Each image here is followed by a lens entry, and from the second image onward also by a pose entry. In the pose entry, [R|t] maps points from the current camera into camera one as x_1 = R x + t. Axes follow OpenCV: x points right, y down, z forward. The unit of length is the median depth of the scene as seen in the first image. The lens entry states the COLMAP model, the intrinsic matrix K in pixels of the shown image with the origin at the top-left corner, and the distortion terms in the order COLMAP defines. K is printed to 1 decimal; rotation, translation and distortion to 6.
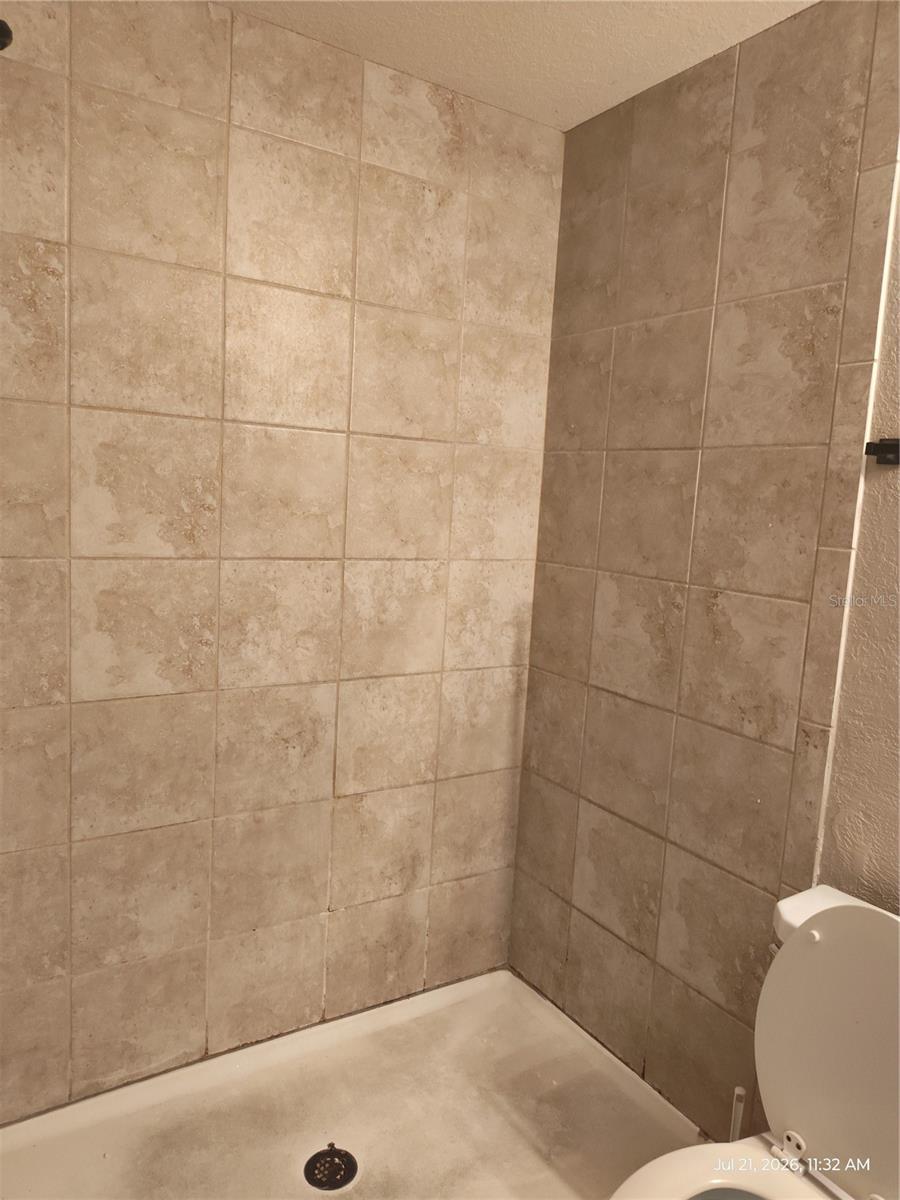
lens RADIAL K [[823.0, 0, 452.4], [0, 823.0, 604.4], [0, 0, 1]] dist [0.032218, -0.048860]
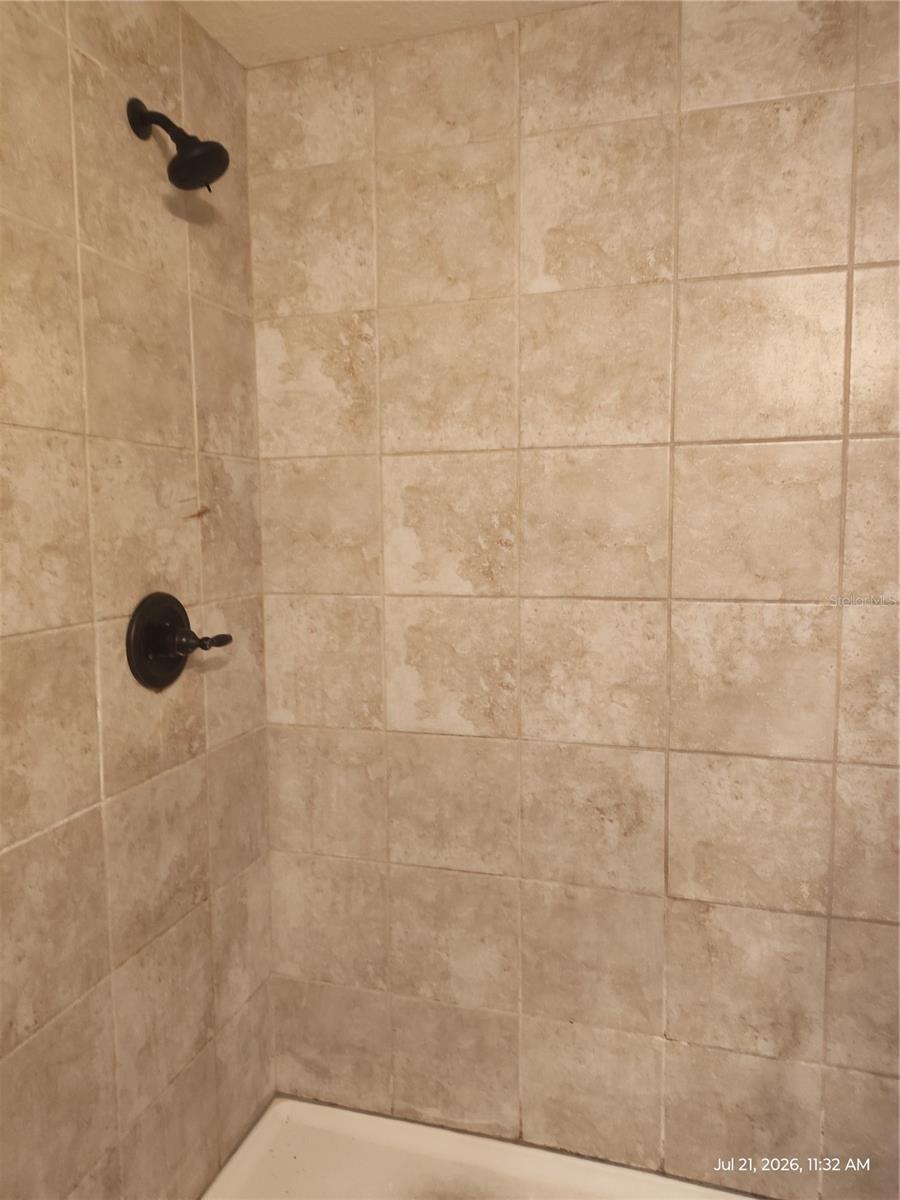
lens RADIAL K [[823.0, 0, 440.7], [0, 823.0, 606.5], [0, 0, 1]] dist [0.032218, -0.048860]
pose [[0.641056, 0.011454, -0.767409, 0.355087], [-0.058677, 0.997694, -0.034124, -0.007596], [0.765248, 0.066905, 0.640249, 0.318737]]
